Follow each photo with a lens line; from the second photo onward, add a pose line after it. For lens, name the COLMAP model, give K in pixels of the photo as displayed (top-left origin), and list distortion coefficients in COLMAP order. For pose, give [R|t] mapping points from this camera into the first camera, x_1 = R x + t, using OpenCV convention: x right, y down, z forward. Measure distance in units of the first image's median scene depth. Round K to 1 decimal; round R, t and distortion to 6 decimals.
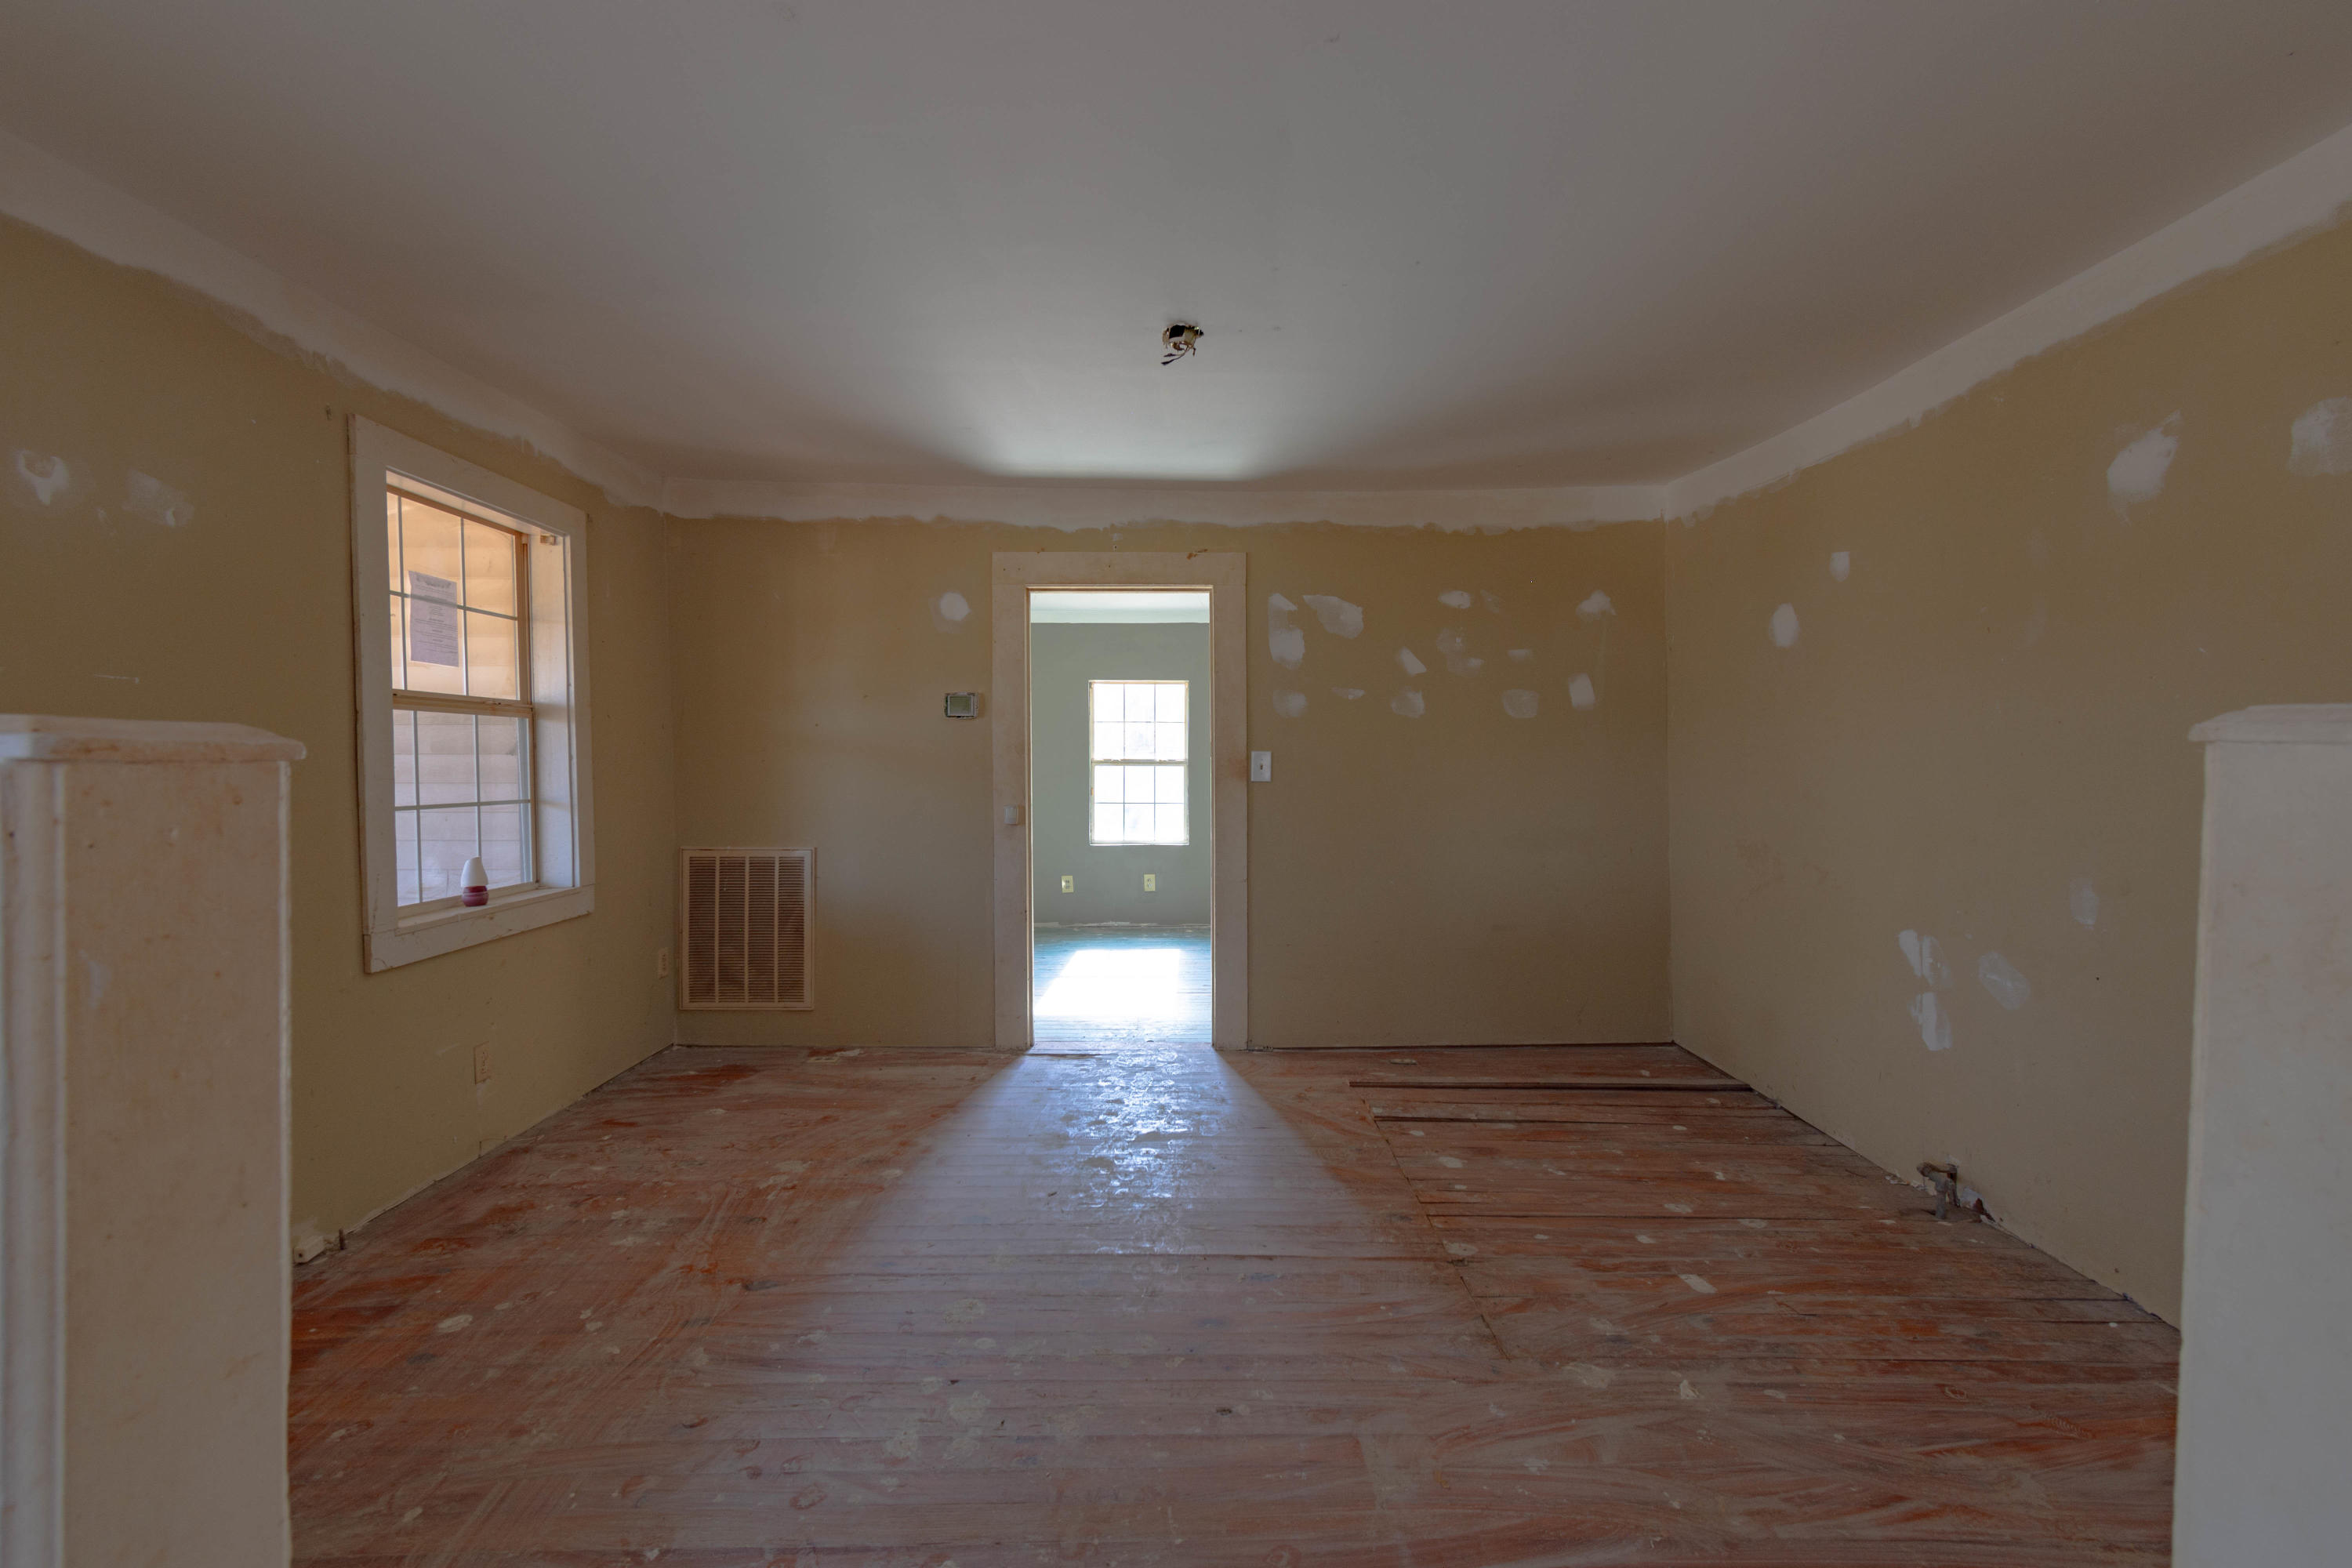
lens RADIAL K [[1043.1, 0, 1183.6], [0, 1043.1, 785.6], [0, 0, 1]] dist [0.002629, -0.000407]
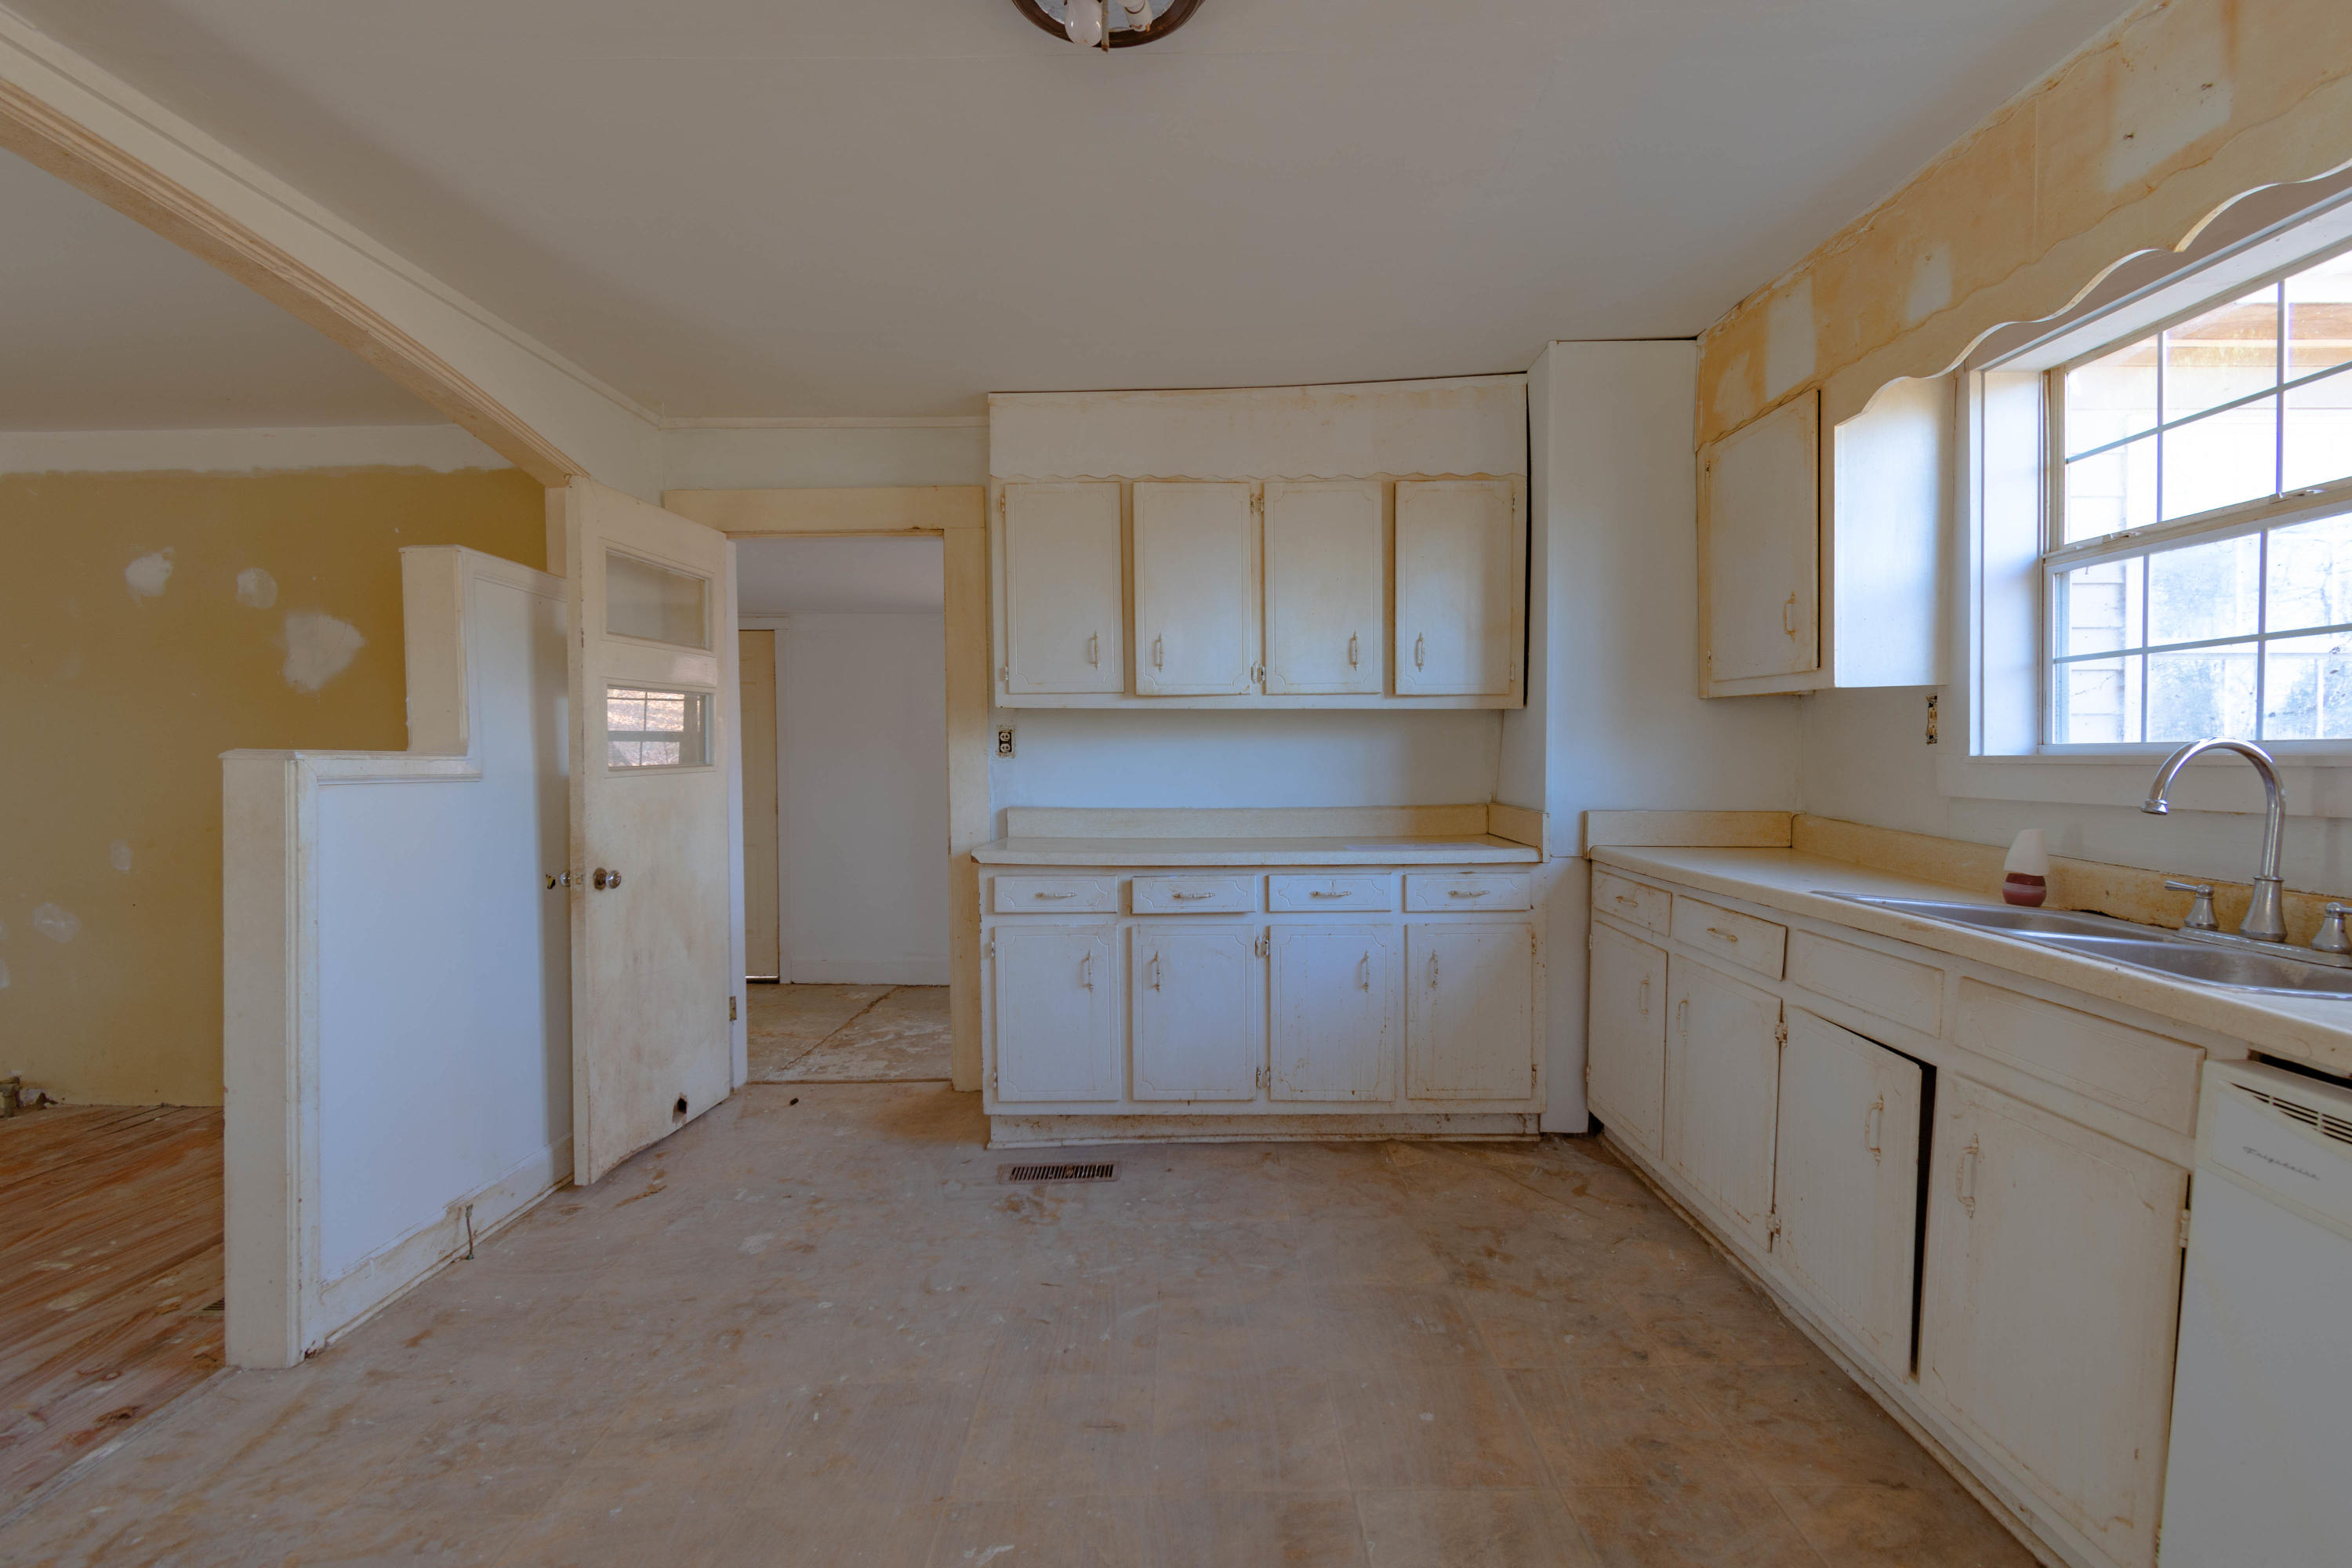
lens RADIAL K [[1043.1, 0, 1180.8], [0, 1043.1, 781.3], [0, 0, 1]] dist [0.002629, -0.000407]
pose [[0.025329, -0.024430, 0.999381, -0.578406], [0.023180, 0.999447, 0.023844, 0.005369], [-0.999410, 0.022562, 0.025881, -0.542126]]
